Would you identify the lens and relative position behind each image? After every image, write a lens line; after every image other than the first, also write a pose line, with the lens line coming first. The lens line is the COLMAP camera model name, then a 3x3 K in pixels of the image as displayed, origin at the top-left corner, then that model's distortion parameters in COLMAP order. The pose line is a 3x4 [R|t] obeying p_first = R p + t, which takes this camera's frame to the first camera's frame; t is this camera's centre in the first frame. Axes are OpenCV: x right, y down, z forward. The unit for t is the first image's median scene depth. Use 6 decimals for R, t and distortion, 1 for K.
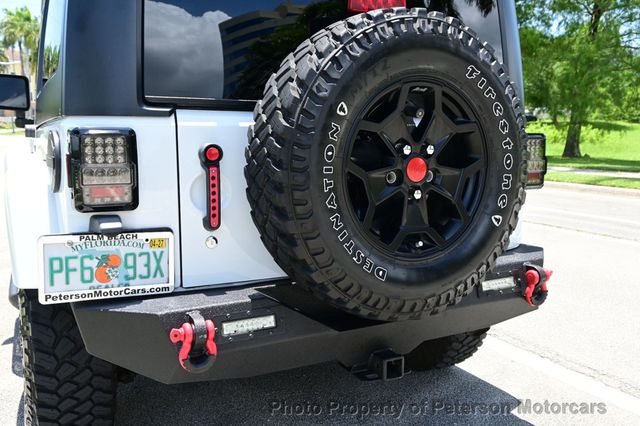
lens RADIAL K [[570.9, 0, 320.0], [0, 570.9, 213.0], [0, 0, 1]] dist [0.004407, -0.000318]
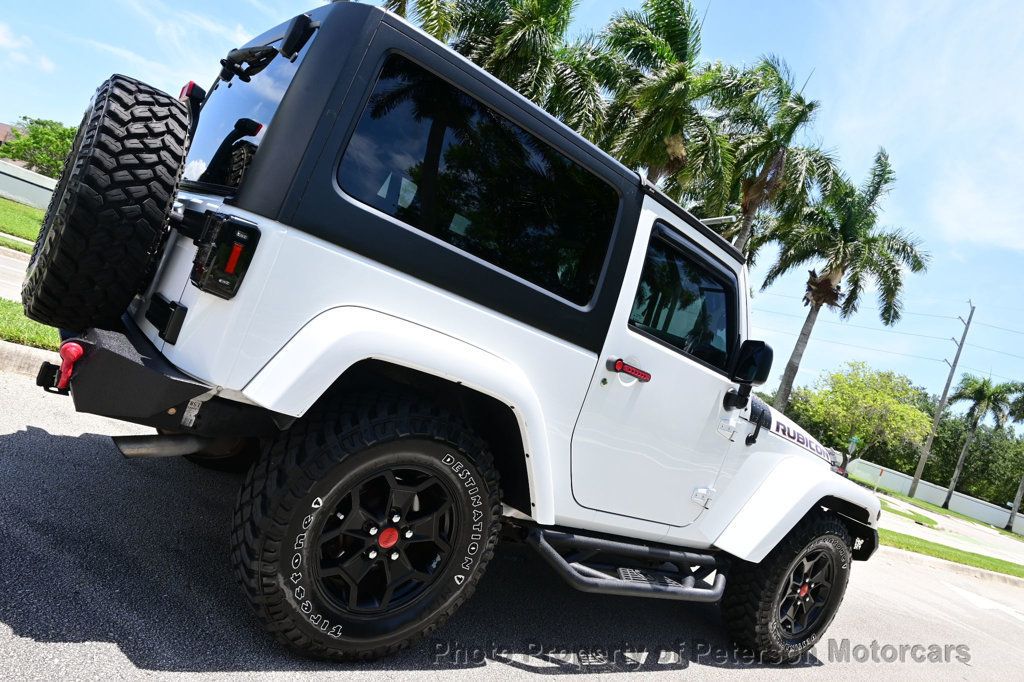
lens RADIAL K [[697.6, 0, 512.0], [0, 697.6, 341.0], [0, 0, 1]] dist [-0.004727, -0.002657]
pose [[0.156926, 0.053357, -0.986168, 1.822703], [-0.470883, 0.881775, -0.027221, -0.188991], [0.868126, 0.468642, 0.163499, 1.790141]]
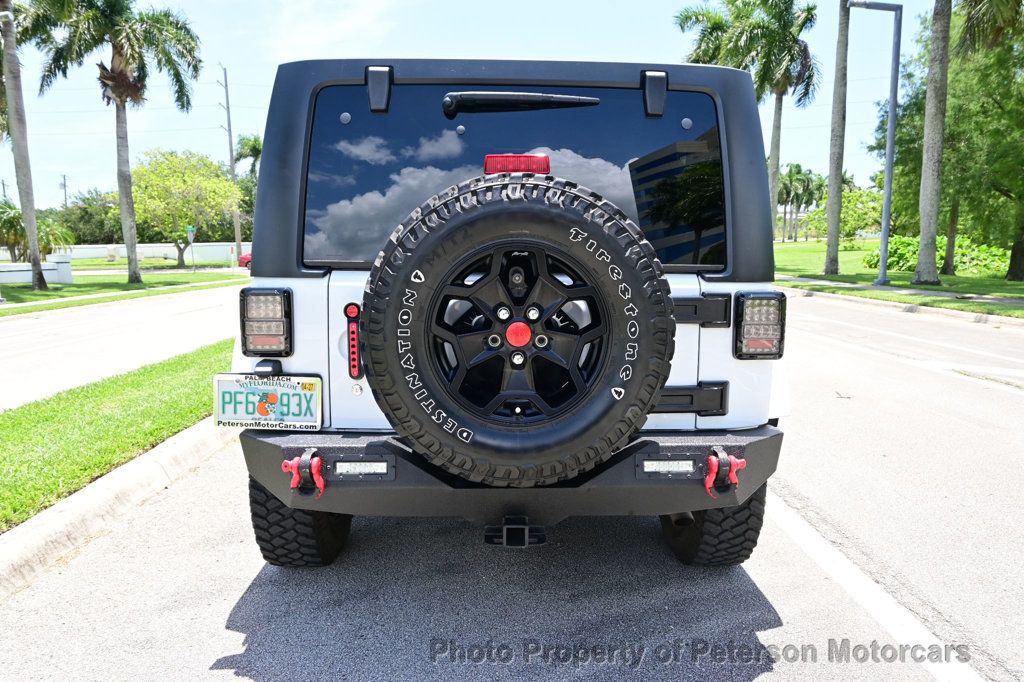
lens RADIAL K [[697.6, 0, 512.0], [0, 697.6, 341.0], [0, 0, 1]] dist [-0.004727, -0.002657]
pose [[0.892343, 0.055121, -0.447980, 0.725274], [-0.062305, 0.998056, -0.001303, -0.064770], [0.447037, 0.029074, 0.894043, -0.080796]]
